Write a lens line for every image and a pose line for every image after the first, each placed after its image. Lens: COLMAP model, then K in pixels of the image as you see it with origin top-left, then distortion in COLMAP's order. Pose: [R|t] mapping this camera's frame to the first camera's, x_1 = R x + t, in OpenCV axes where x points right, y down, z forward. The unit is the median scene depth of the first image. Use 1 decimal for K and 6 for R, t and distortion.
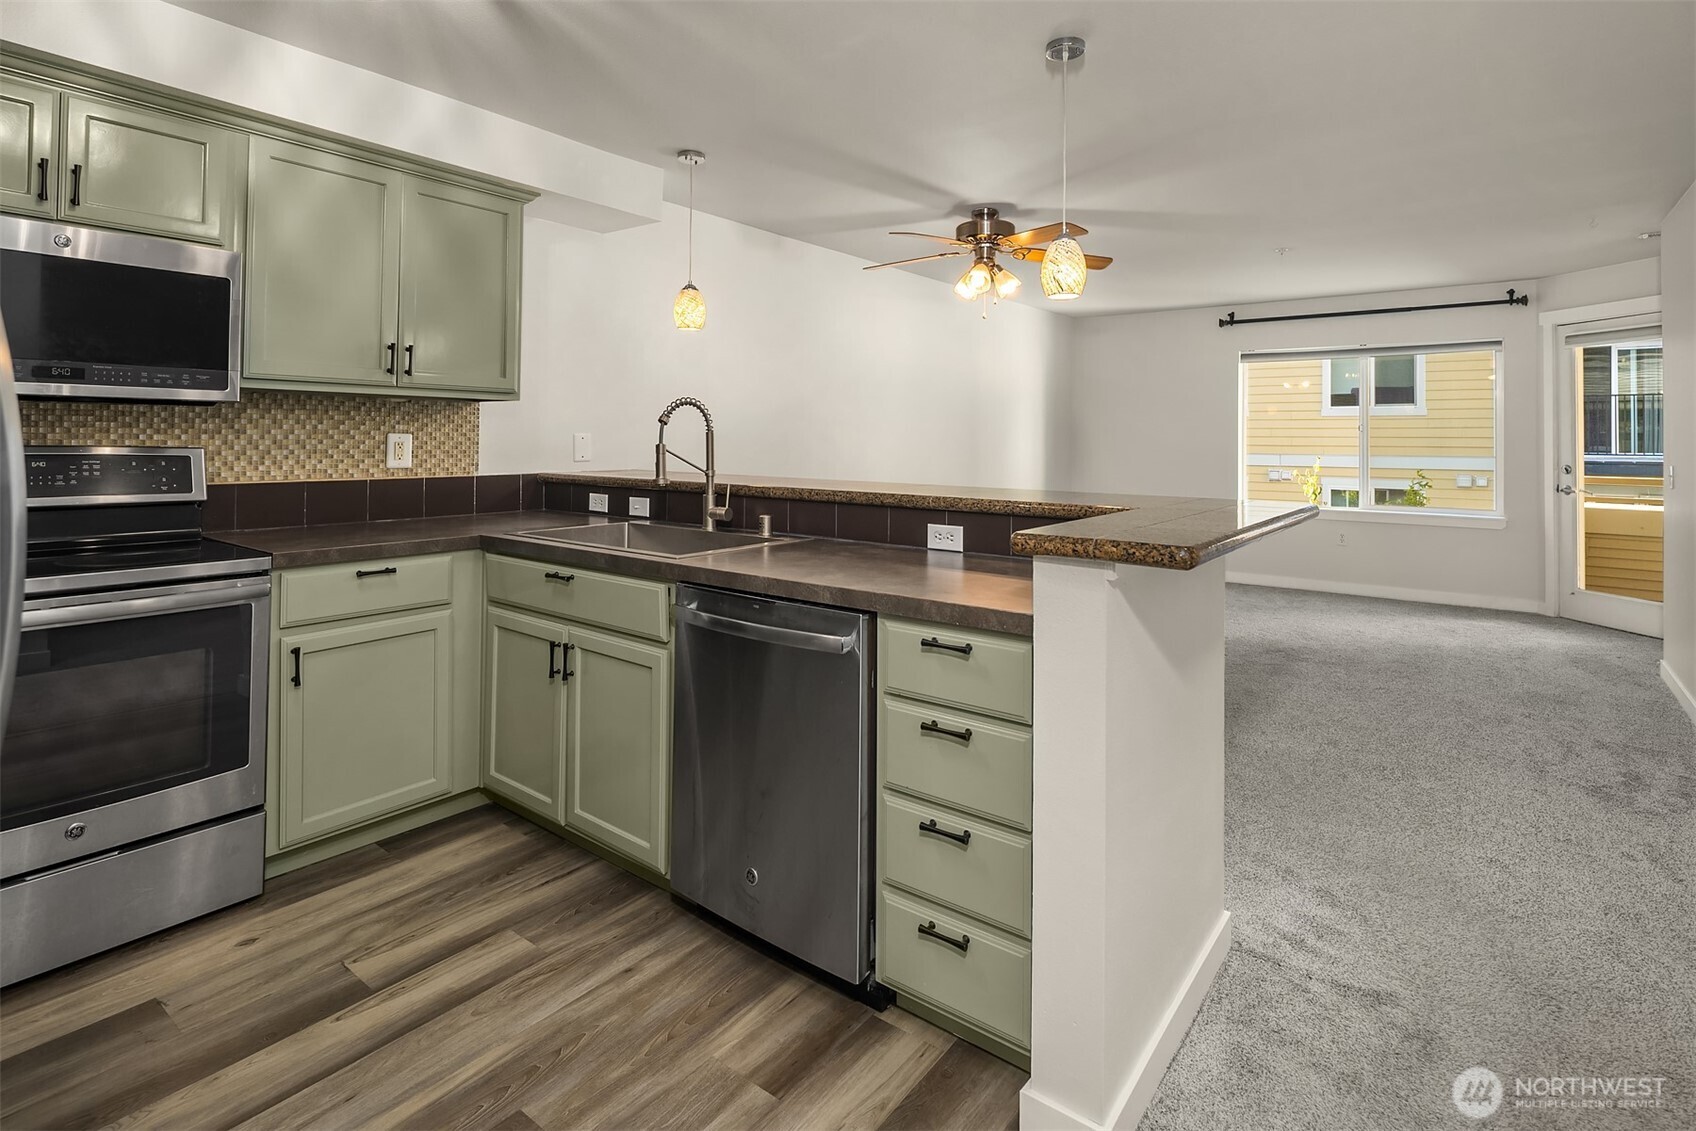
lens RADIAL K [[838.4, 0, 850.9], [0, 838.4, 432.8], [0, 0, 1]] dist [0.002163, -0.003753]
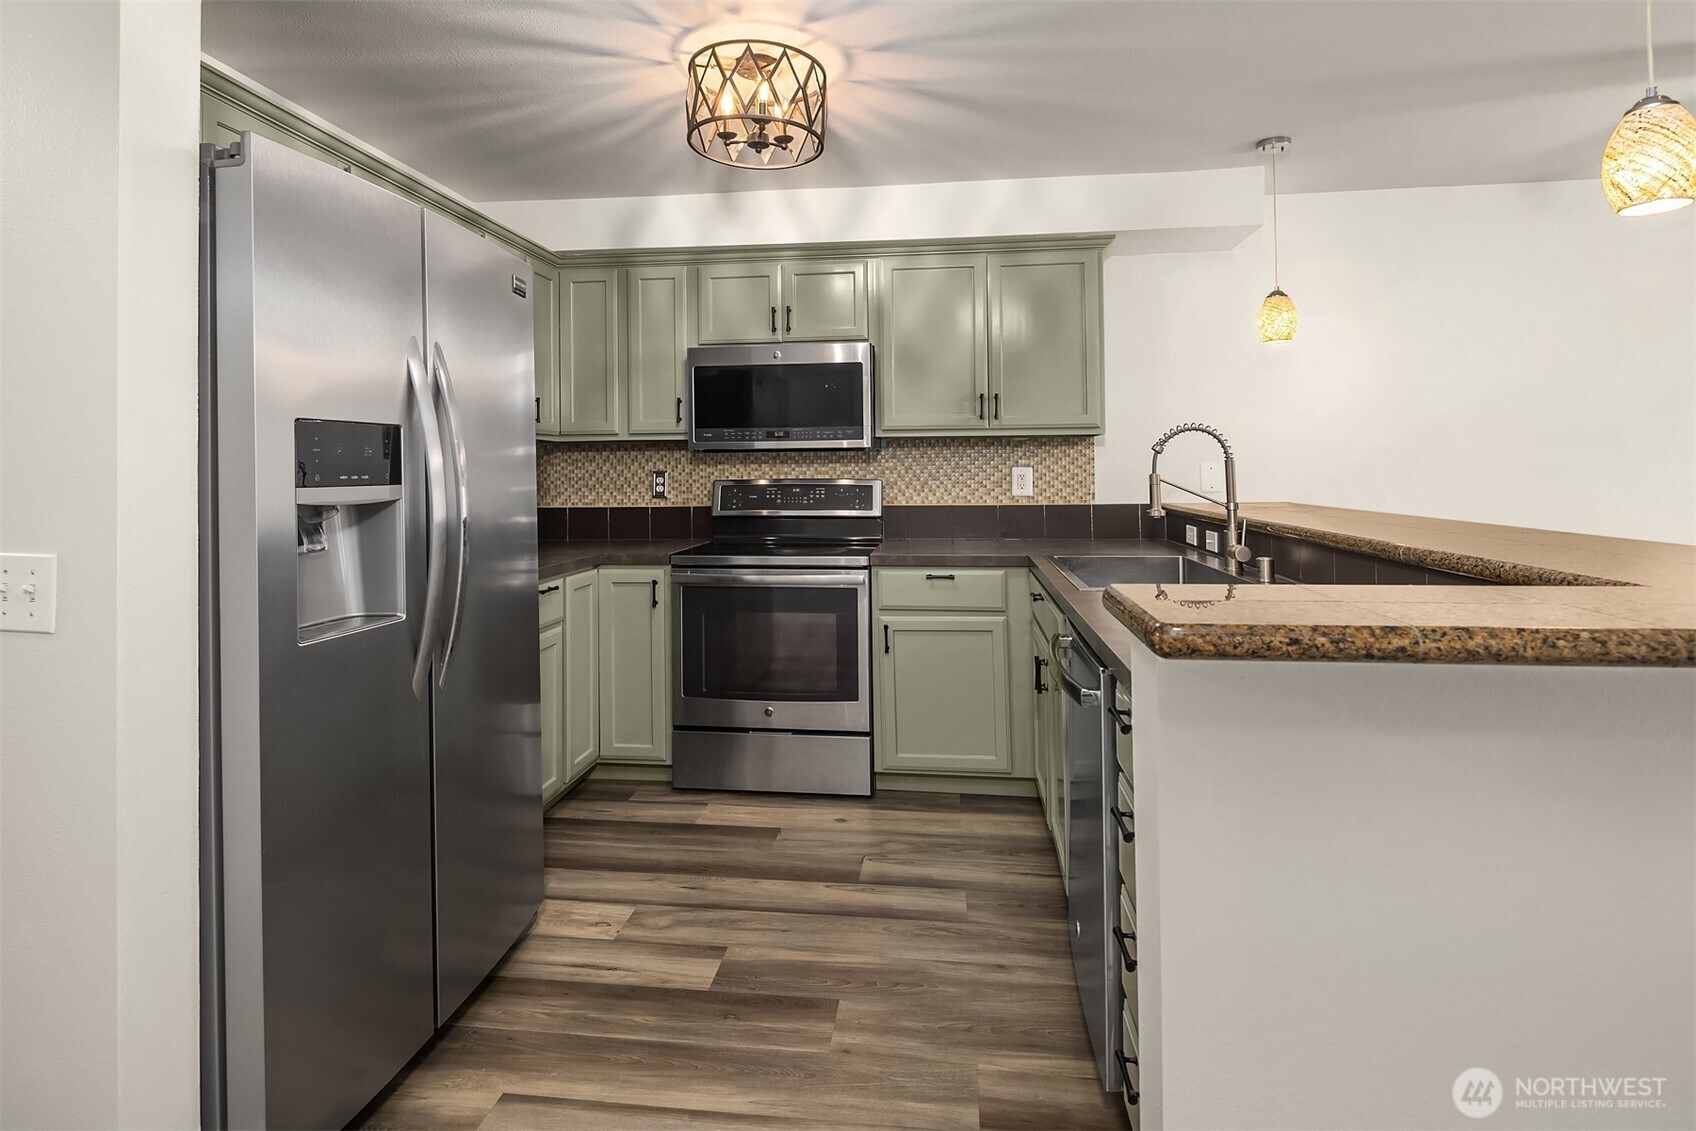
lens RADIAL K [[838.4, 0, 857.7], [0, 838.4, 460.9], [0, 0, 1]] dist [0.002163, -0.003753]
pose [[0.505224, -0.022867, -0.862685, 0.497905], [0.020459, 0.999685, -0.014517, 0.006322], [0.862746, -0.010315, 0.505533, 0.263190]]
